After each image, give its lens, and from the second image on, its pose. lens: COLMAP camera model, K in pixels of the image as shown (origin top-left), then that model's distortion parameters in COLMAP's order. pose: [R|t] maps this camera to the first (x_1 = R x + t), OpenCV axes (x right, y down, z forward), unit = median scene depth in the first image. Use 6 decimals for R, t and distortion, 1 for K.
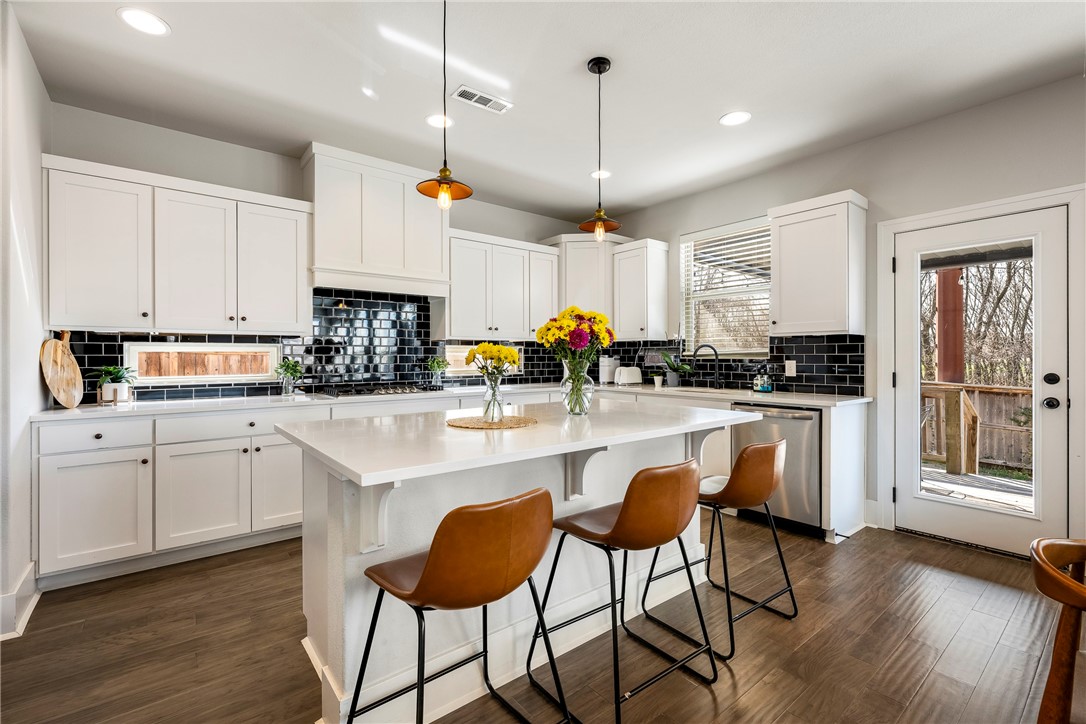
lens RADIAL K [[466.5, 0, 529.5], [0, 466.5, 359.0], [0, 0, 1]] dist [-0.000880, -0.000108]
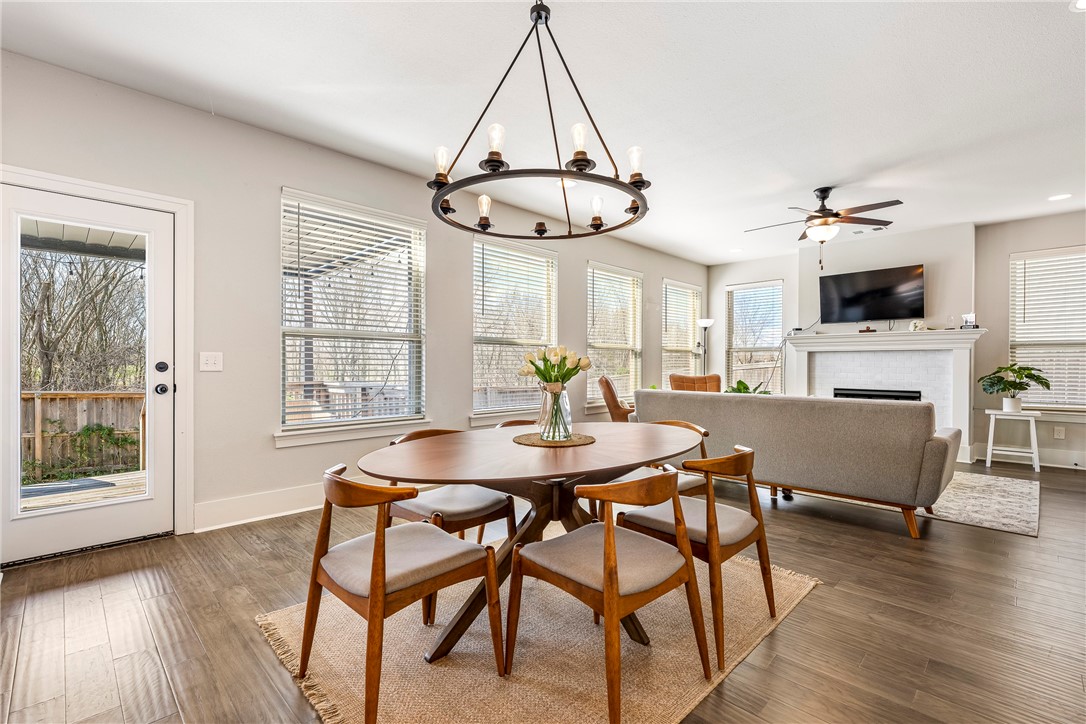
lens RADIAL K [[490.4, 0, 538.2], [0, 490.4, 365.3], [0, 0, 1]] dist [-0.000750, 0.000241]
pose [[-0.127849, 0.000608, 0.991793, -0.126983], [-0.002078, 0.999997, -0.000881, 0.032750], [-0.991791, -0.002174, -0.127848, 0.227922]]
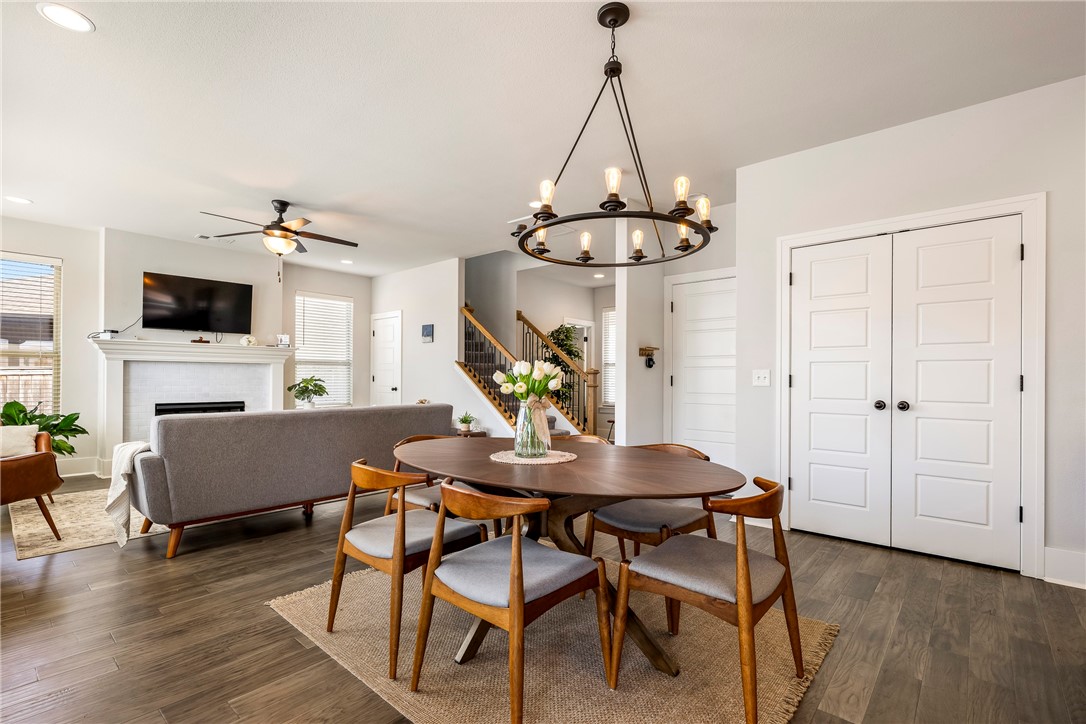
lens RADIAL K [[490.4, 0, 554.3], [0, 490.4, 375.9], [0, 0, 1]] dist [-0.000750, 0.000241]
pose [[-0.975982, -0.000951, -0.217849, 0.745207], [-0.000807, 0.999999, -0.000752, 0.022608], [0.217850, -0.000559, -0.975982, 0.813900]]
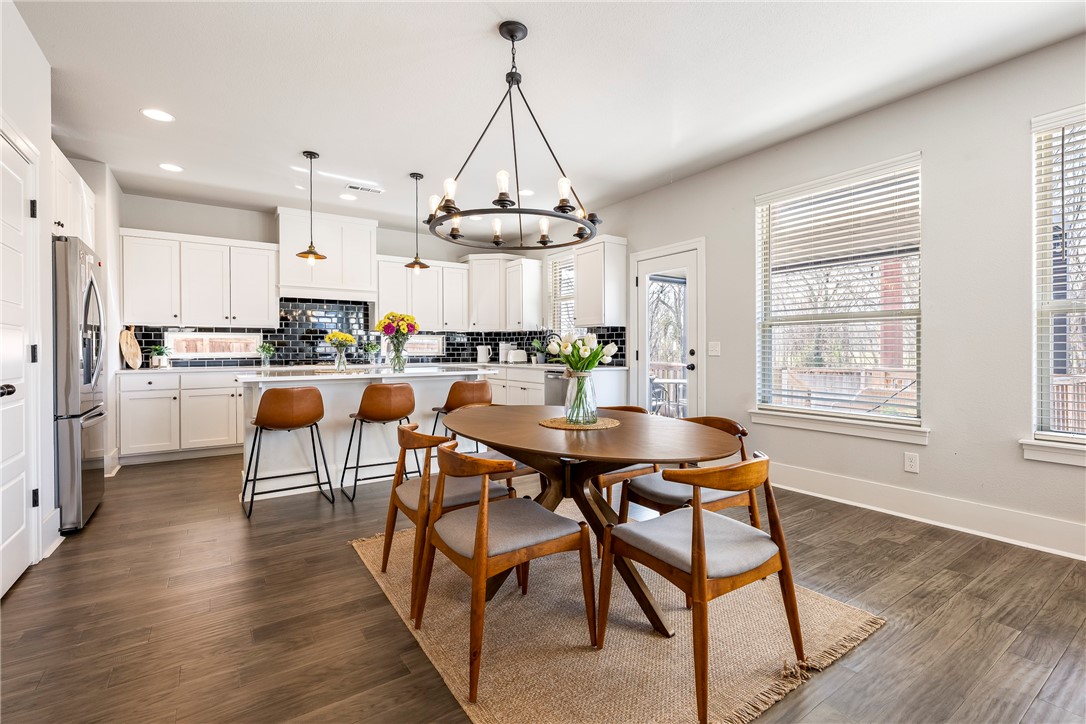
lens RADIAL K [[466.5, 0, 543.6], [0, 466.5, 353.8], [0, 0, 1]] dist [-0.000880, -0.000108]
pose [[0.998765, 0.000627, -0.049689, 0.579936], [-0.000281, 0.999976, 0.006956, 0.030402], [0.049692, -0.006934, 0.998741, -0.613655]]
